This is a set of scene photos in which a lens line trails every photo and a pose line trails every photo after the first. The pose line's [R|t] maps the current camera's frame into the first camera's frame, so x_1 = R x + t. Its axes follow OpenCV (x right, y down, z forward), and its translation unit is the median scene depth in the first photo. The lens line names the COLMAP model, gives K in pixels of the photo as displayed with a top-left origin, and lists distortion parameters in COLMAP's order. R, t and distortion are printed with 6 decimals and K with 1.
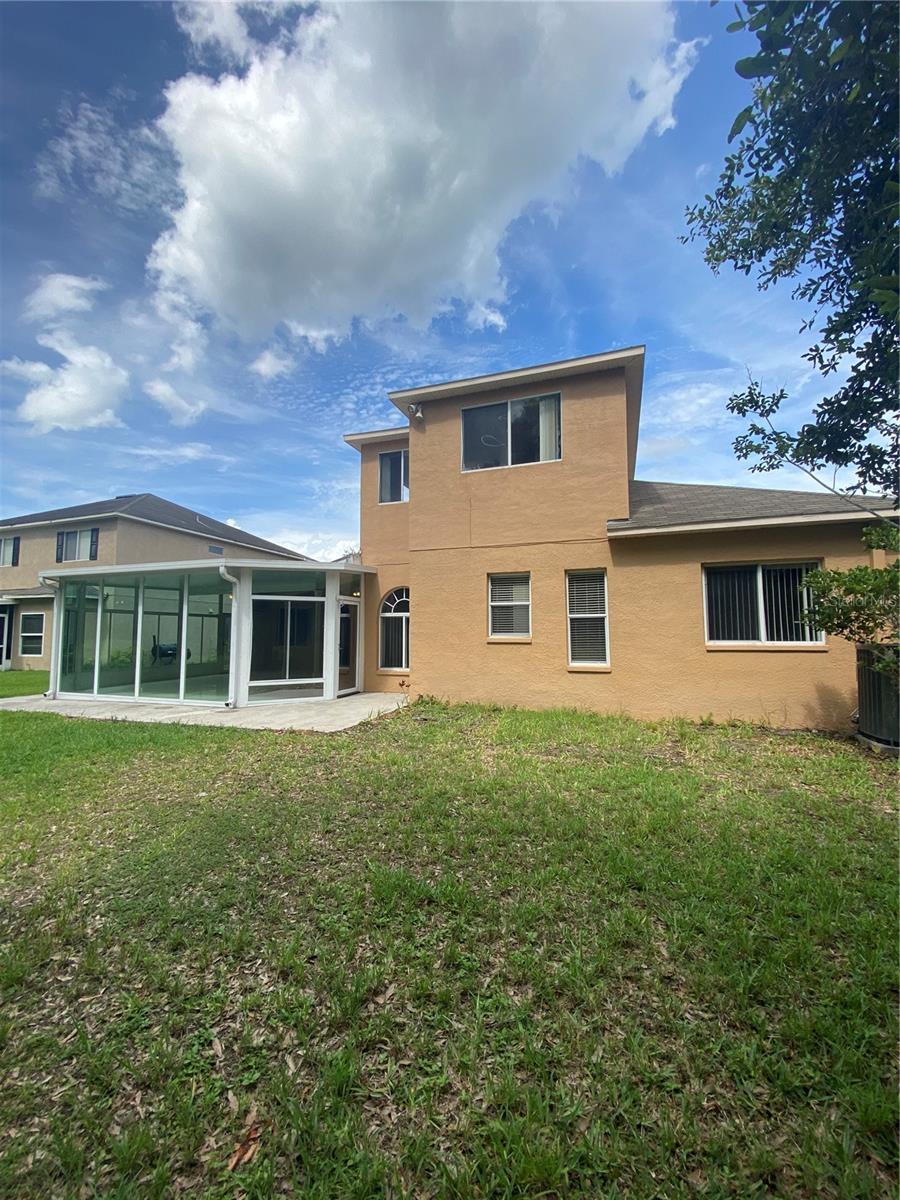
lens RADIAL K [[487.1, 0, 453.0], [0, 487.1, 600.6], [0, 0, 1]] dist [-0.000499, -0.000898]
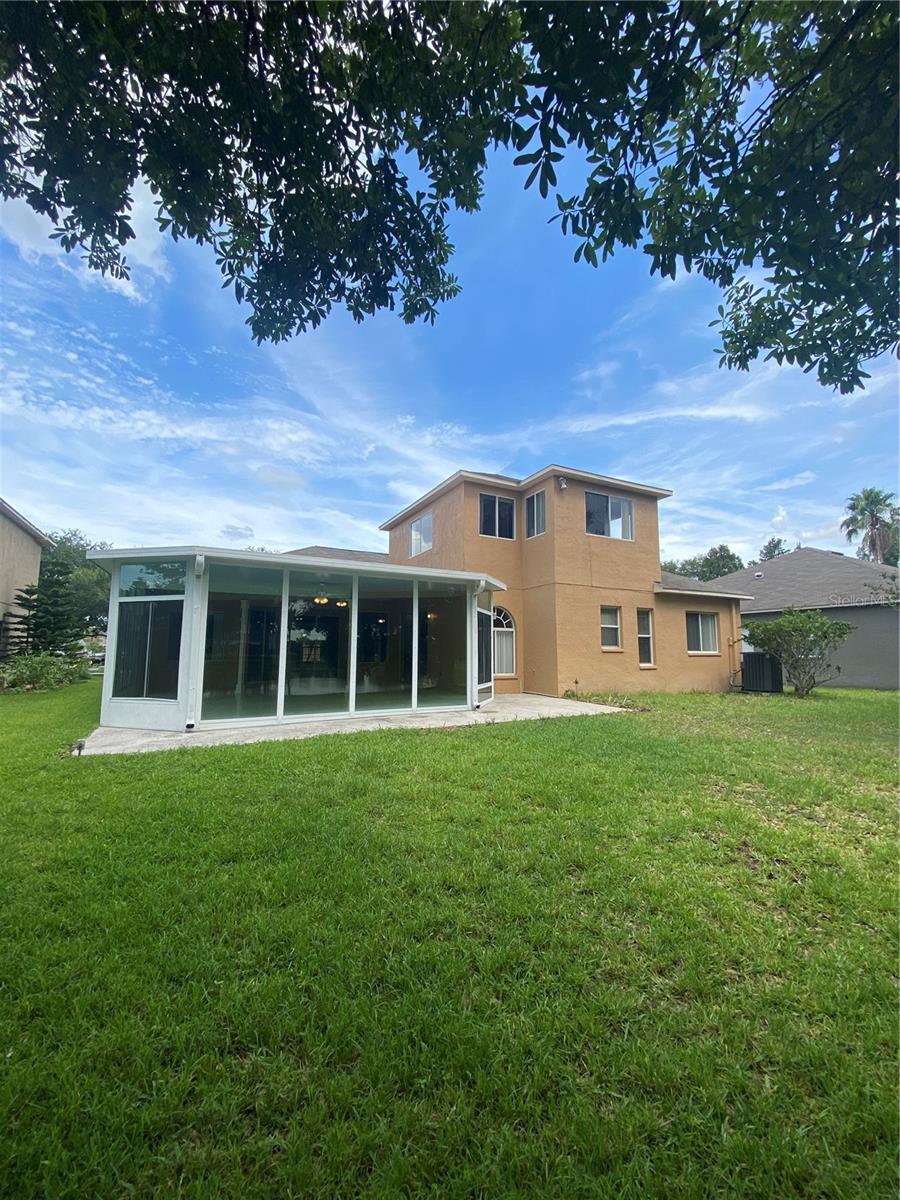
lens RADIAL K [[487.1, 0, 450.7], [0, 487.1, 600.3], [0, 0, 1]] dist [-0.000499, -0.000898]
pose [[0.705312, 0.083644, 0.703945, -1.330011], [-0.059753, 0.996495, -0.058536, 0.044512], [-0.706375, -0.000777, 0.707838, 0.268243]]
